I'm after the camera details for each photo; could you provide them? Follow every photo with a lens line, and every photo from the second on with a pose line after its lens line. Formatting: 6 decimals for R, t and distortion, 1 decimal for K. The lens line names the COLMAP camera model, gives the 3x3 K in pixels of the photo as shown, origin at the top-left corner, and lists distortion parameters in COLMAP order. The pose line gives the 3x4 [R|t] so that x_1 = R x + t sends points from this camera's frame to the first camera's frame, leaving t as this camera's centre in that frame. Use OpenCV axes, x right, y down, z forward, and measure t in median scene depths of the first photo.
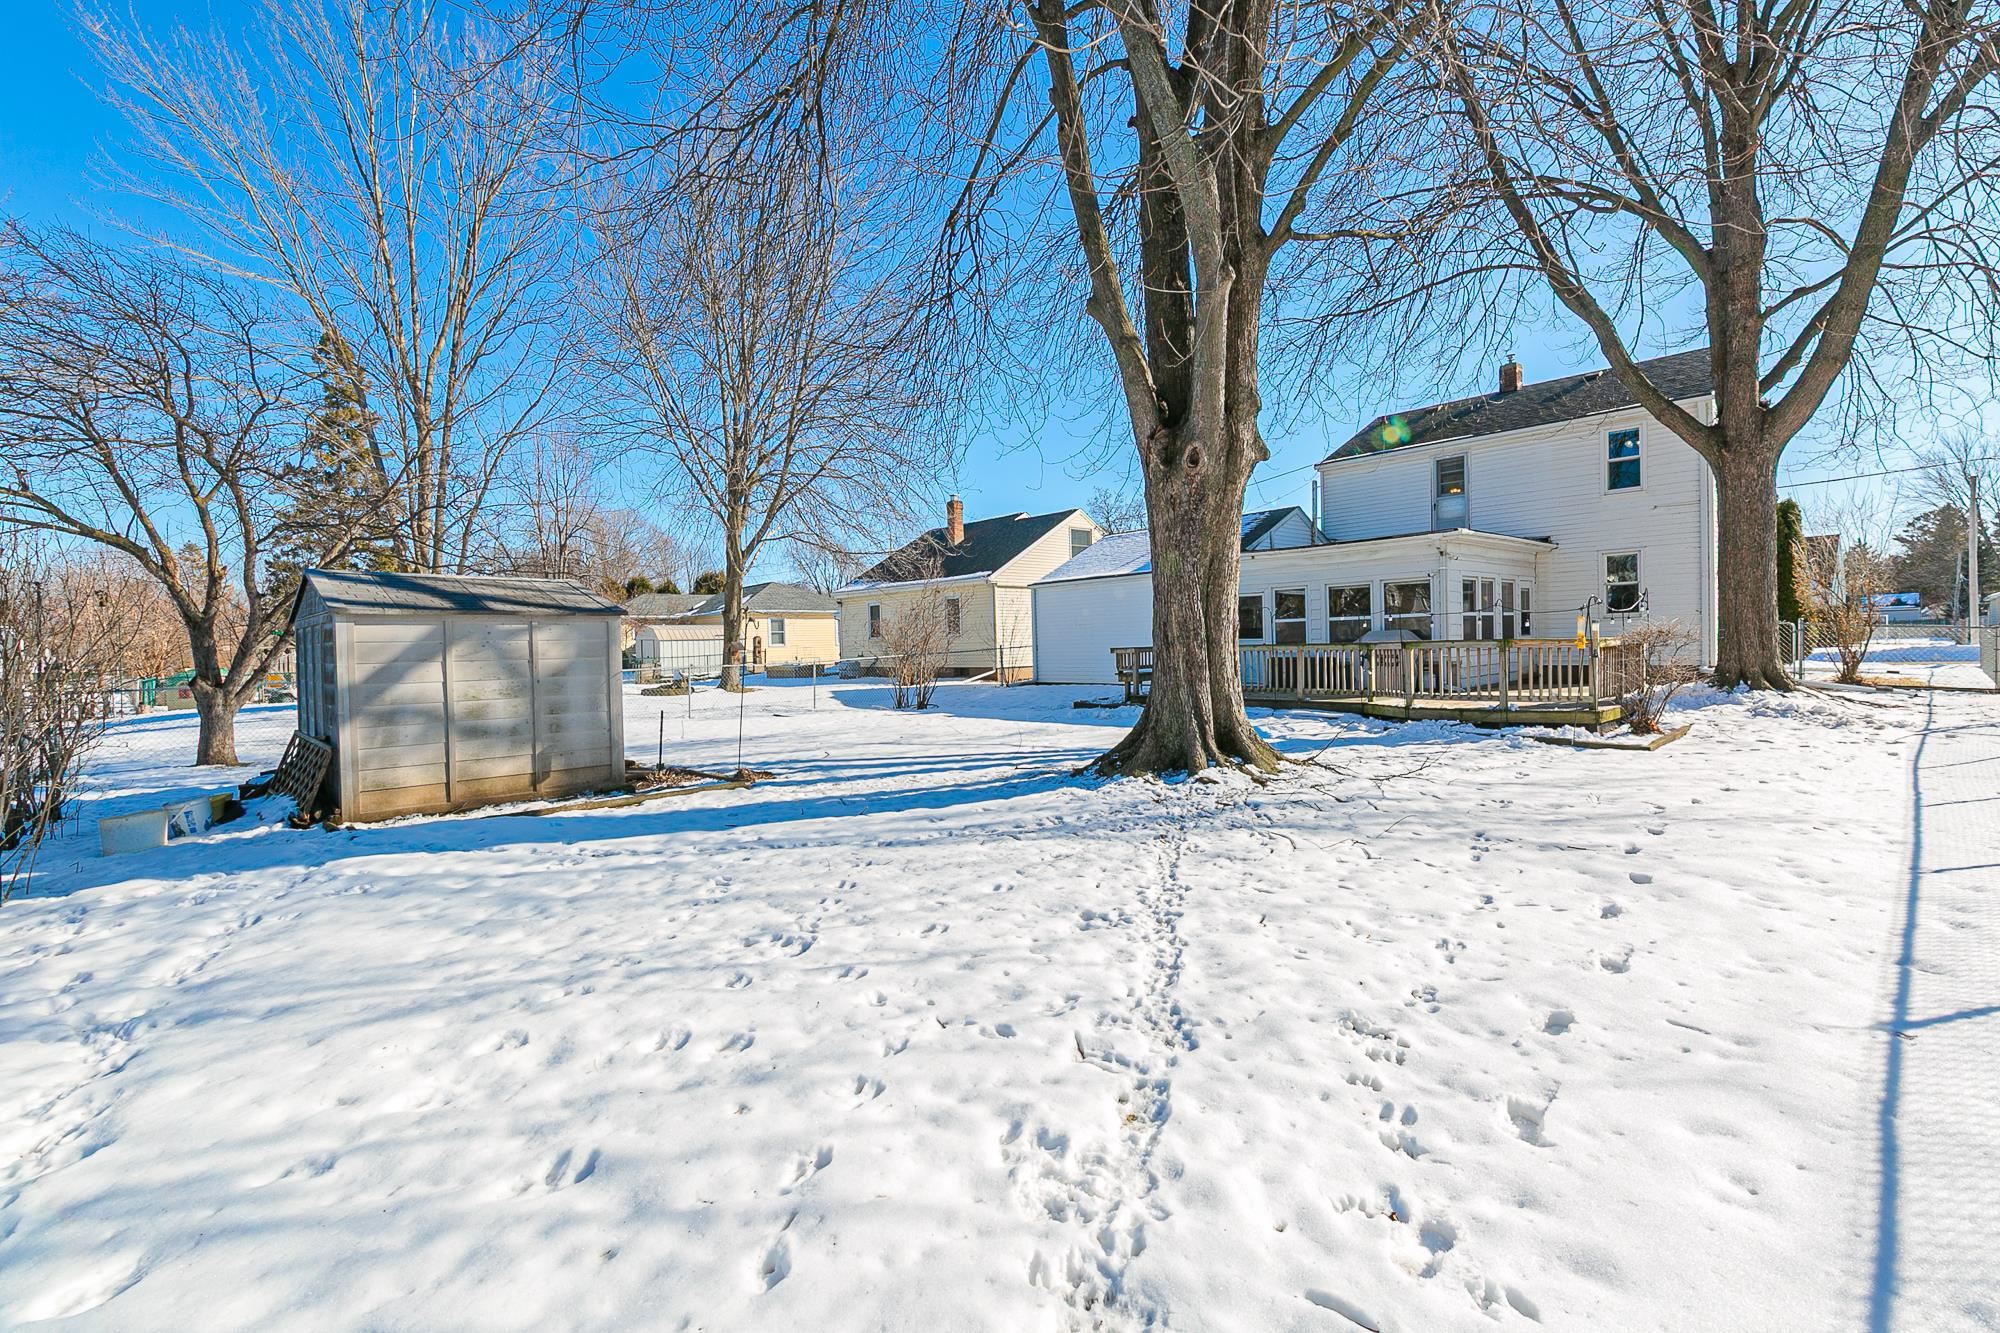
lens RADIAL K [[871.7, 0, 997.2], [0, 871.7, 656.0], [0, 0, 1]] dist [0.001658, 0.000794]
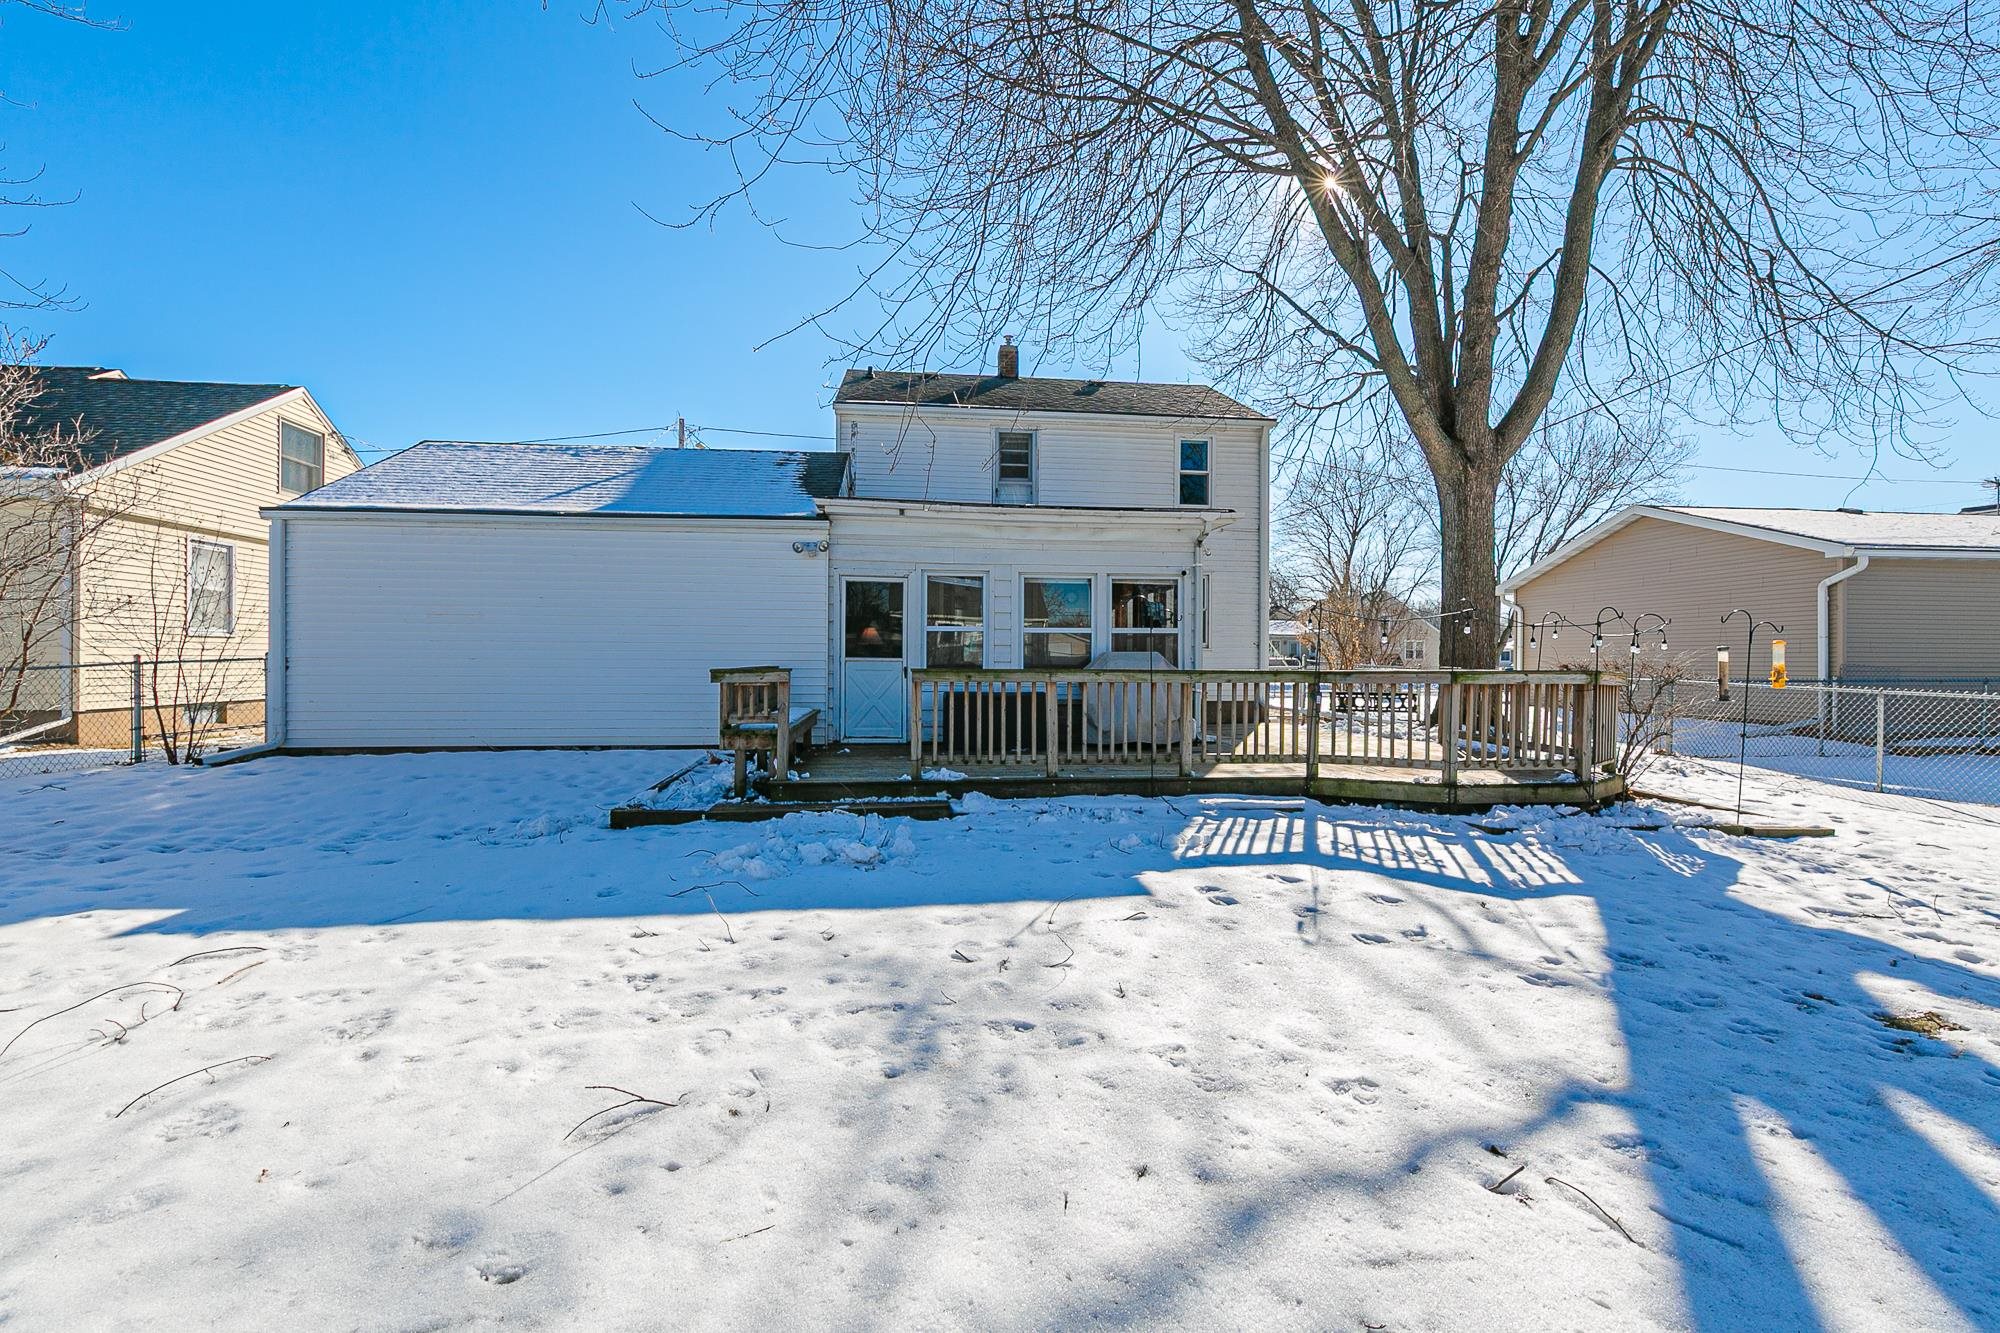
lens RADIAL K [[871.7, 0, 1007.9], [0, 871.7, 666.4], [0, 0, 1]] dist [0.001658, 0.000794]
pose [[0.579901, 0.026143, 0.814268, -0.115521], [-0.008753, 0.999627, -0.025860, -0.001470], [-0.814640, 0.007869, 0.579913, 0.615949]]
